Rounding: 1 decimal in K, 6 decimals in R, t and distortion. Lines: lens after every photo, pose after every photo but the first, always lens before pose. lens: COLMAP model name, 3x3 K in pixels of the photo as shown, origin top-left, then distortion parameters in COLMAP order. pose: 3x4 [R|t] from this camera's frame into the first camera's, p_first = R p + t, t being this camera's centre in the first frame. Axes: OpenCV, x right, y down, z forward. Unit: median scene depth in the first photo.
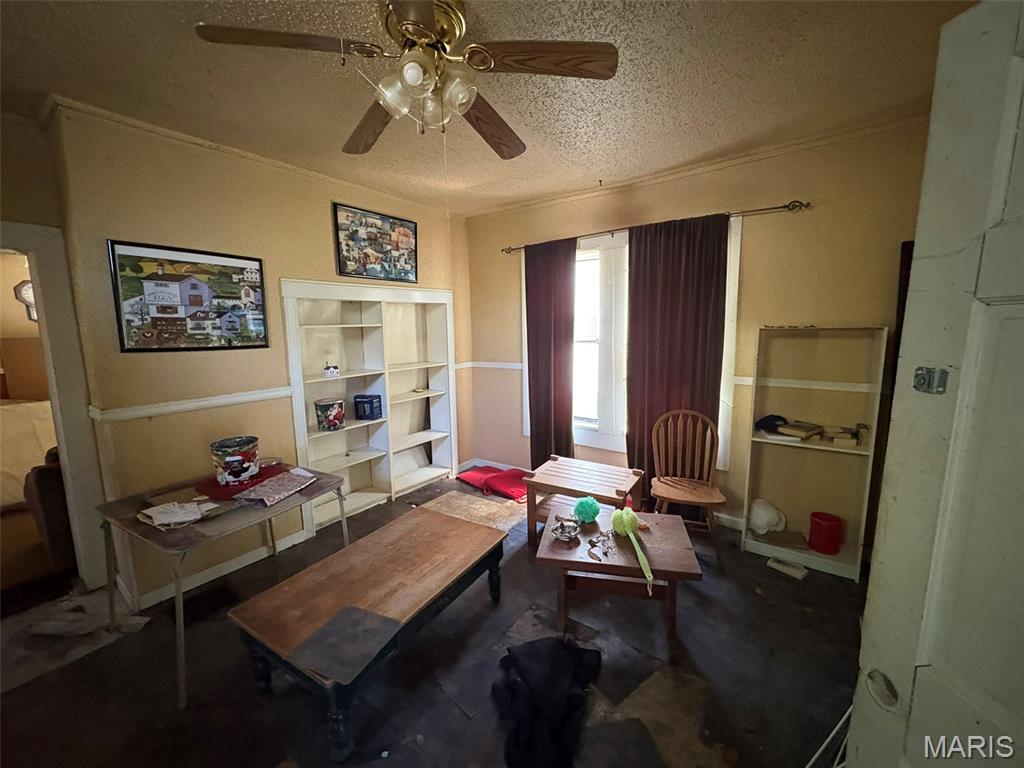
lens RADIAL K [[407.0, 0, 512.0], [0, 407.0, 384.0], [0, 0, 1]] dist [0.000344, 0.000323]
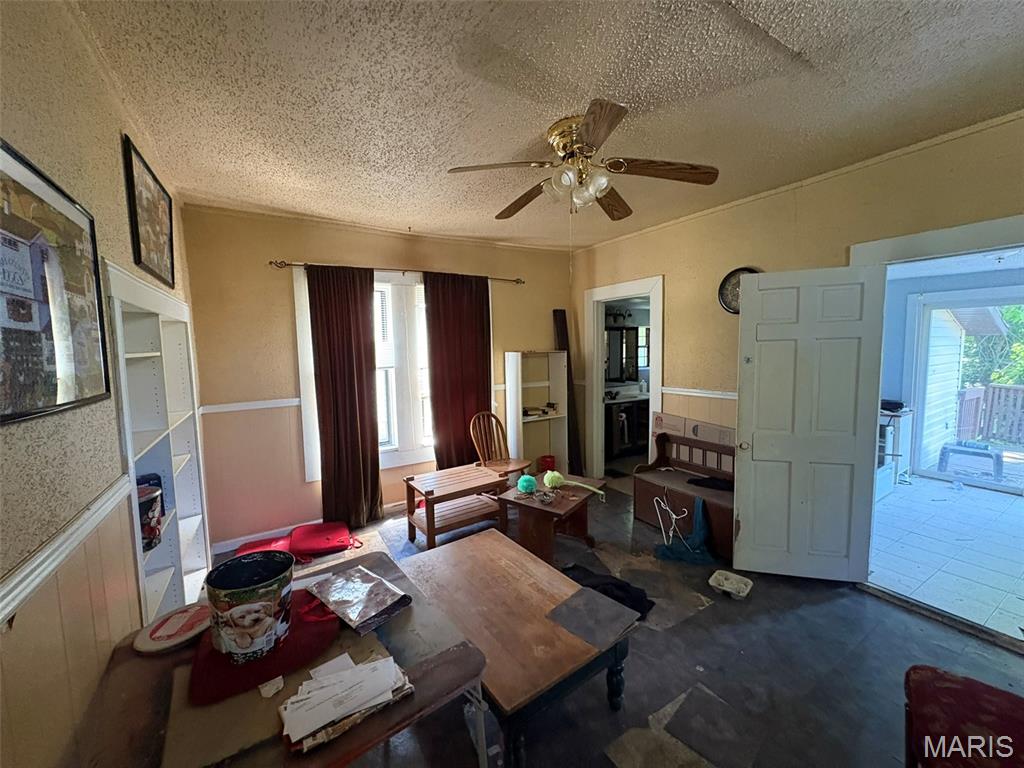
lens RADIAL K [[407.0, 0, 512.0], [0, 407.0, 384.0], [0, 0, 1]] dist [0.000344, 0.000323]
pose [[0.386445, -0.076672, 0.919120, -0.728813], [0.147153, 0.988899, 0.020623, -0.039809], [-0.910498, 0.127282, 0.393437, 0.321959]]
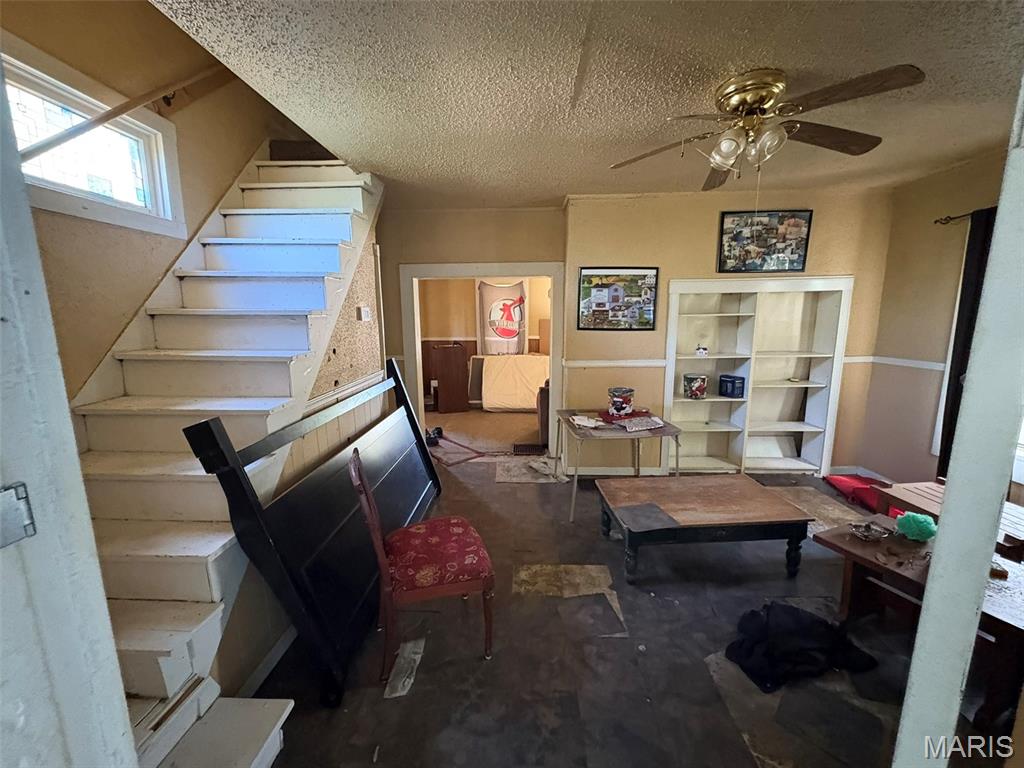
lens RADIAL K [[407.0, 0, 512.0], [0, 407.0, 384.0], [0, 0, 1]] dist [0.000344, 0.000323]
pose [[0.562363, 0.147406, -0.813646, 0.251795], [-0.115491, 0.988339, 0.099232, 0.009343], [0.818786, 0.038165, 0.572830, -0.170854]]
